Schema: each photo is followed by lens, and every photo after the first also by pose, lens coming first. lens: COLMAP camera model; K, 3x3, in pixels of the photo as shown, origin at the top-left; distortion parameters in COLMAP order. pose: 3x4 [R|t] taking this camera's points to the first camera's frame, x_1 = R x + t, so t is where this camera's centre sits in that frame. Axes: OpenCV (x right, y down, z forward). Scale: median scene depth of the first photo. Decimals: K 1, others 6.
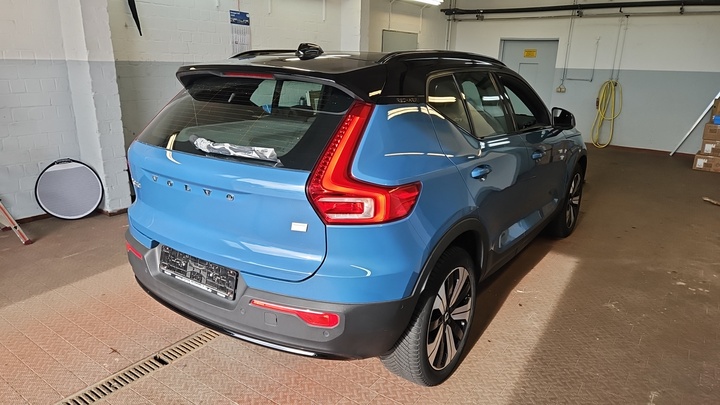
lens RADIAL K [[473.9, 0, 362.0], [0, 473.9, 200.2], [0, 0, 1]] dist [0.003796, -0.007614]
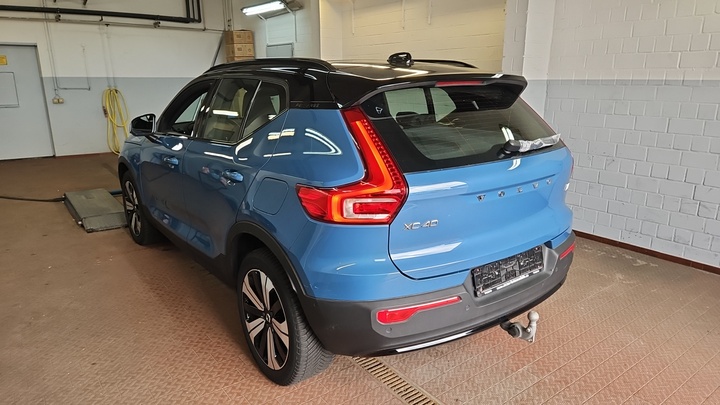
lens RADIAL K [[473.9, 0, 363.2], [0, 473.9, 206.1], [0, 0, 1]] dist [0.003796, -0.007614]
pose [[0.316779, -0.268515, 0.909698, -0.292335], [0.267342, 0.945483, 0.185983, -0.058728], [-0.910044, 0.184284, 0.371295, 0.181426]]
